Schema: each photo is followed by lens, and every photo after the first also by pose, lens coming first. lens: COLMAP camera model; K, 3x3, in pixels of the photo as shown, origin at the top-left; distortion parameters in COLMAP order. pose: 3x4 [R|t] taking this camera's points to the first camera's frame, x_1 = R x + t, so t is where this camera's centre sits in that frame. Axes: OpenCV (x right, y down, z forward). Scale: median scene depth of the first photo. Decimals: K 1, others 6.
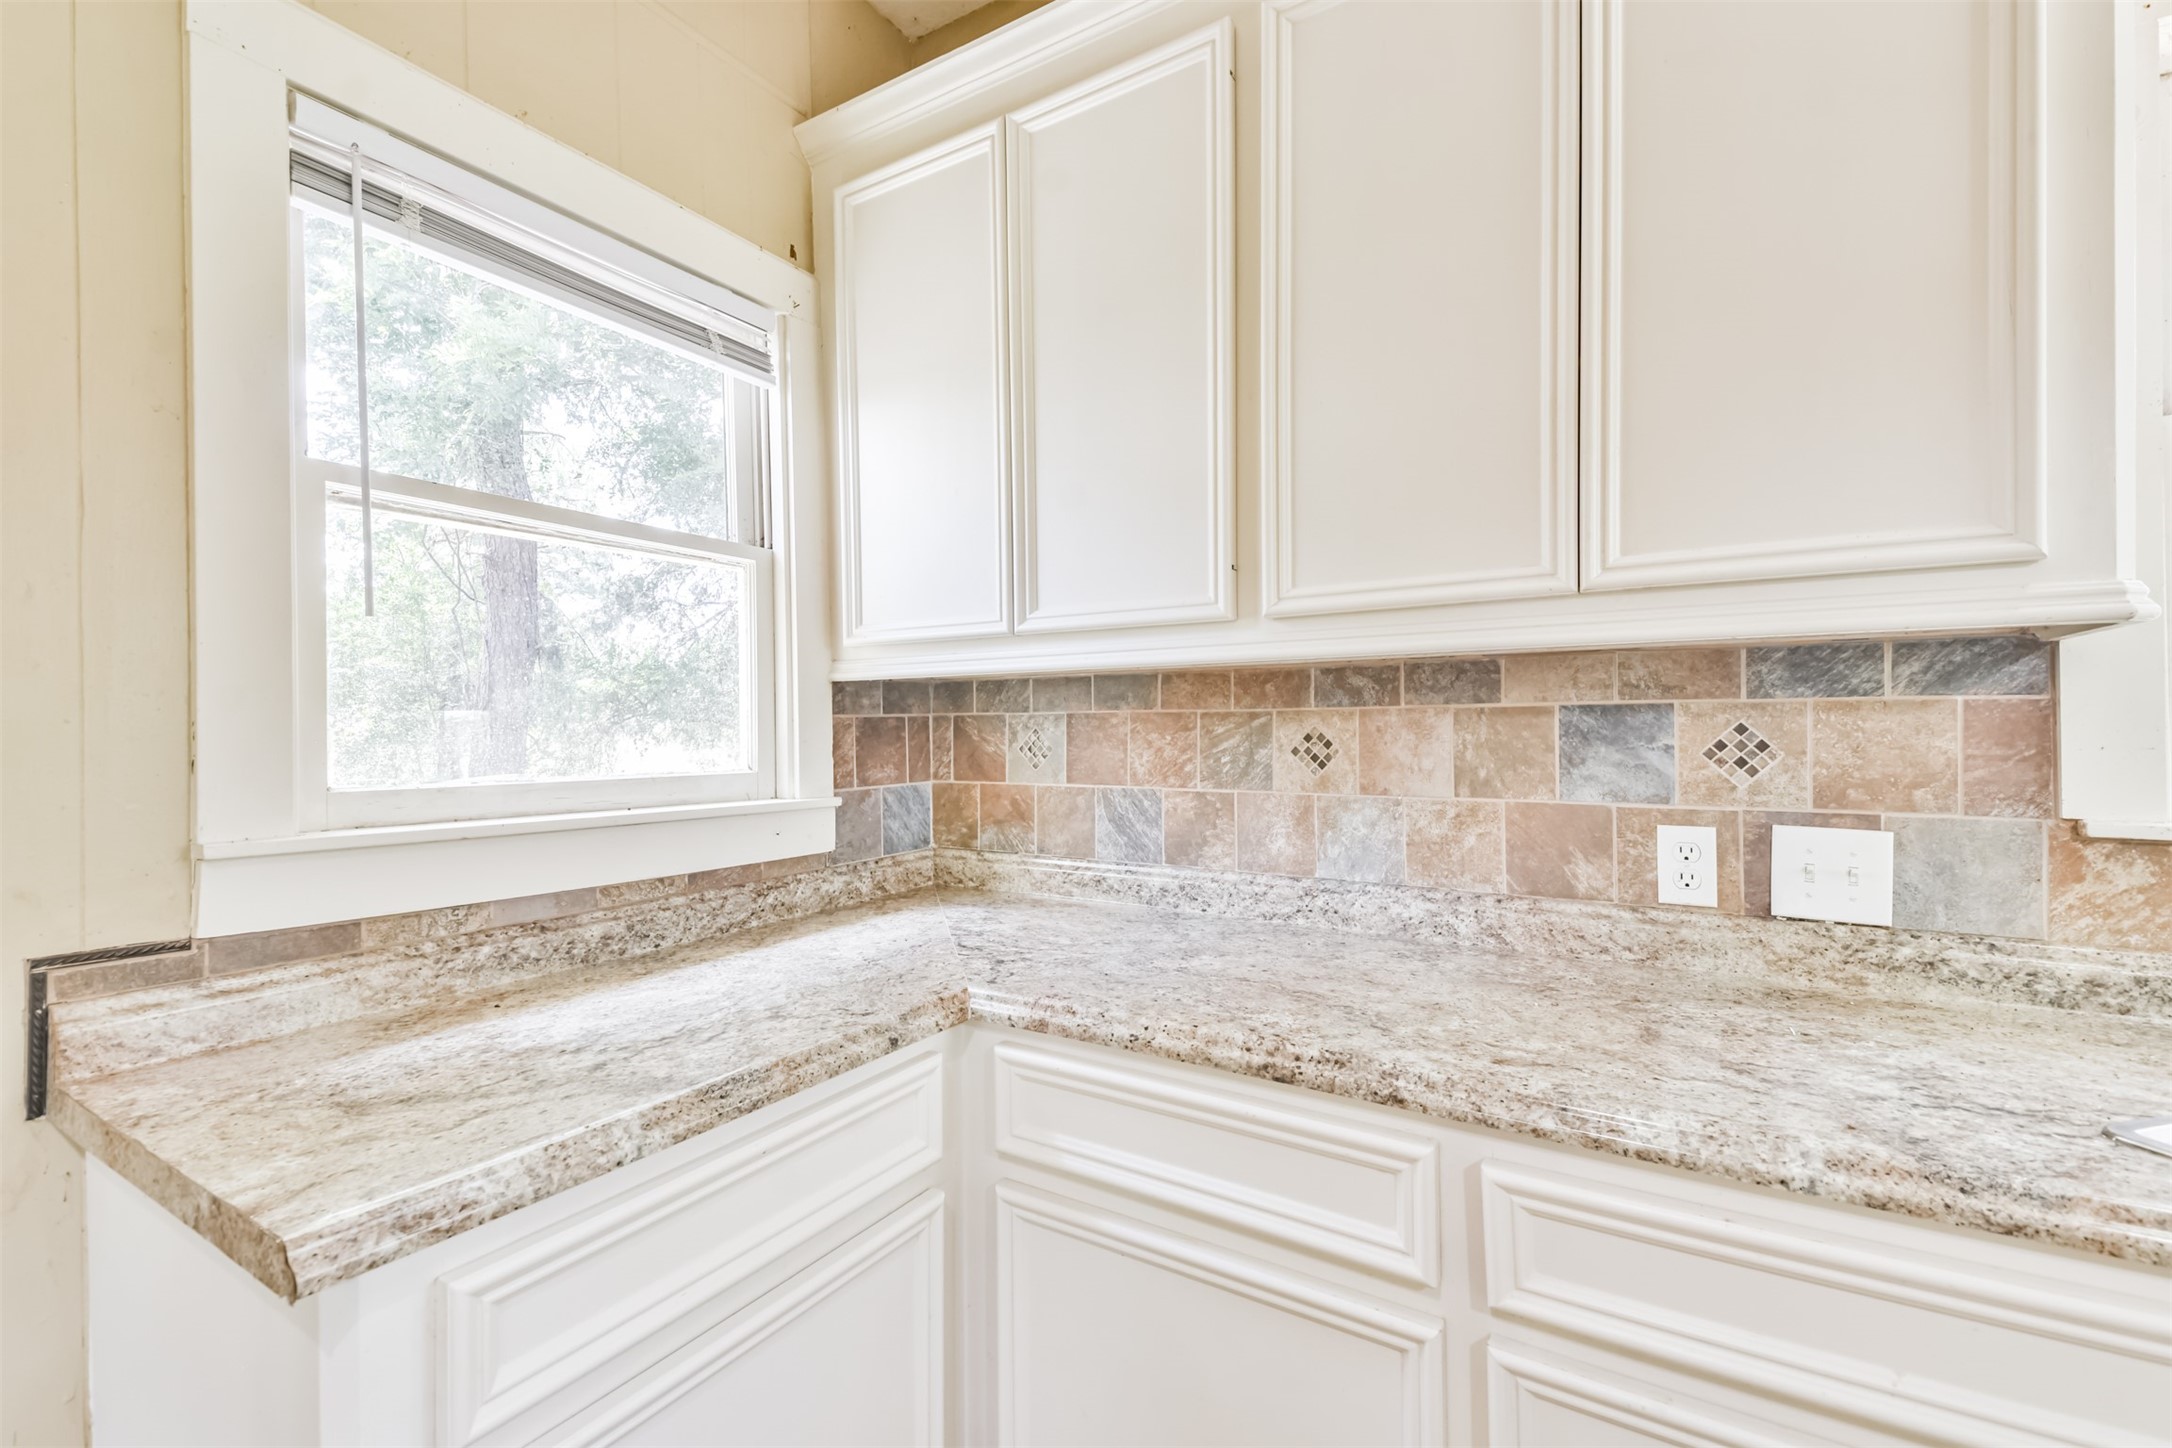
lens RADIAL K [[942.6, 0, 1069.7], [0, 942.6, 724.4], [0, 0, 1]] dist [0.030118, -0.012369]
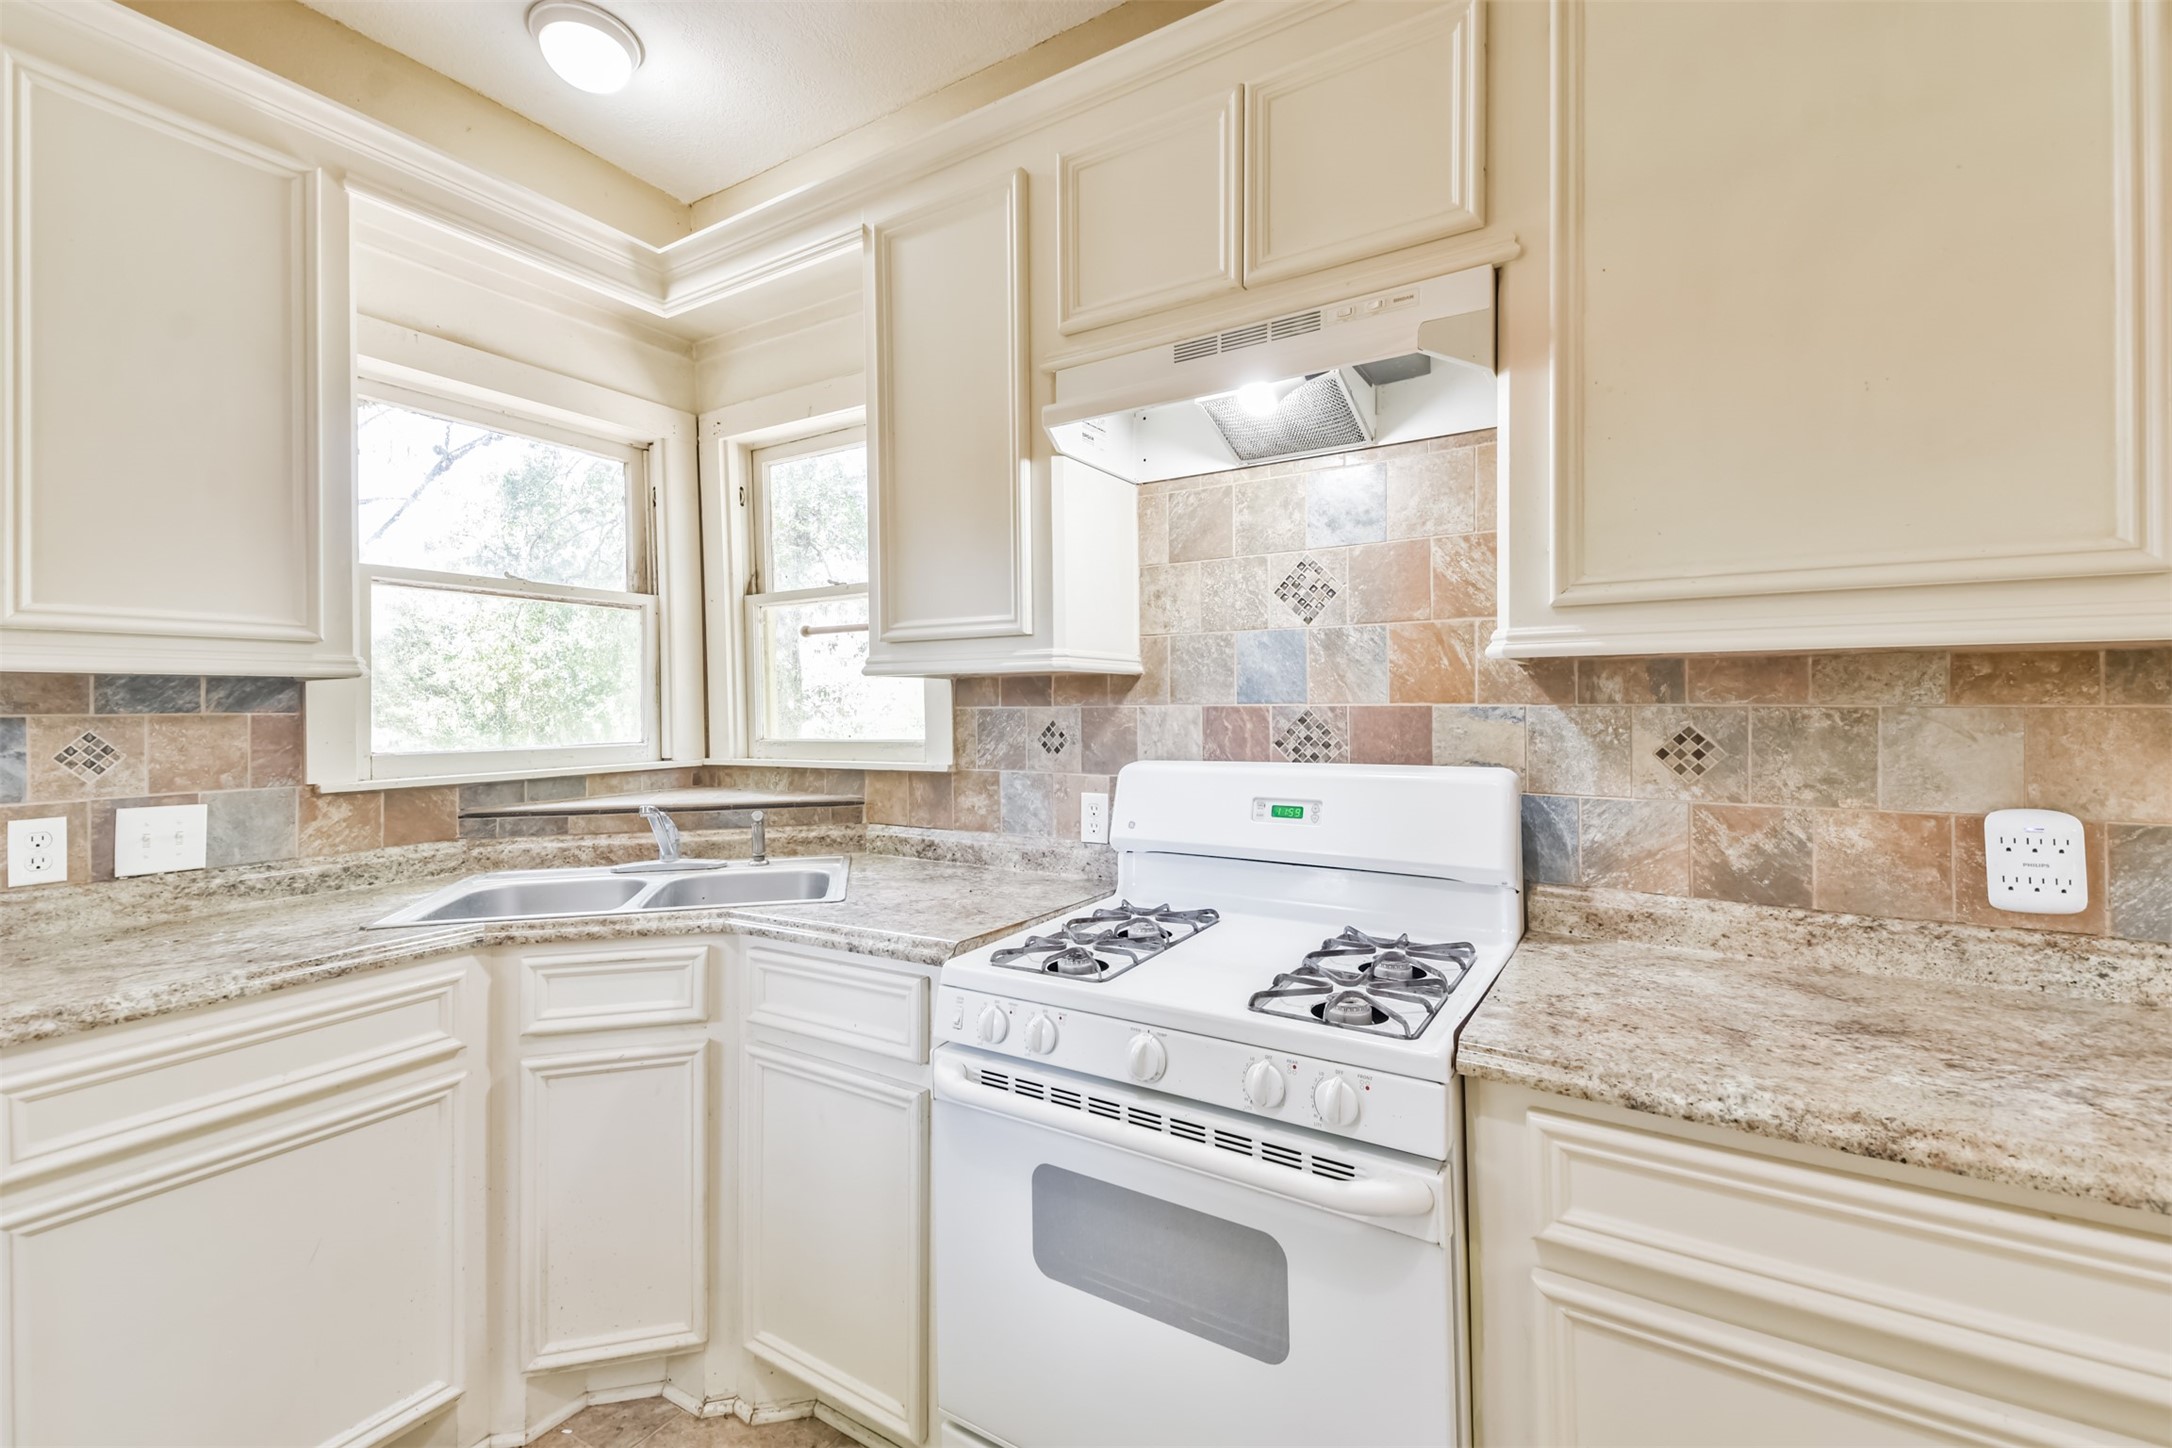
lens RADIAL K [[936.7, 0, 1091.8], [0, 936.7, 694.8], [0, 0, 1]] dist [0.070068, -0.030781]
pose [[-0.015356, 0.017448, 0.999730, -0.635030], [0.011892, 0.999780, -0.017266, -0.014301], [-0.999811, 0.011623, -0.015560, -0.335005]]
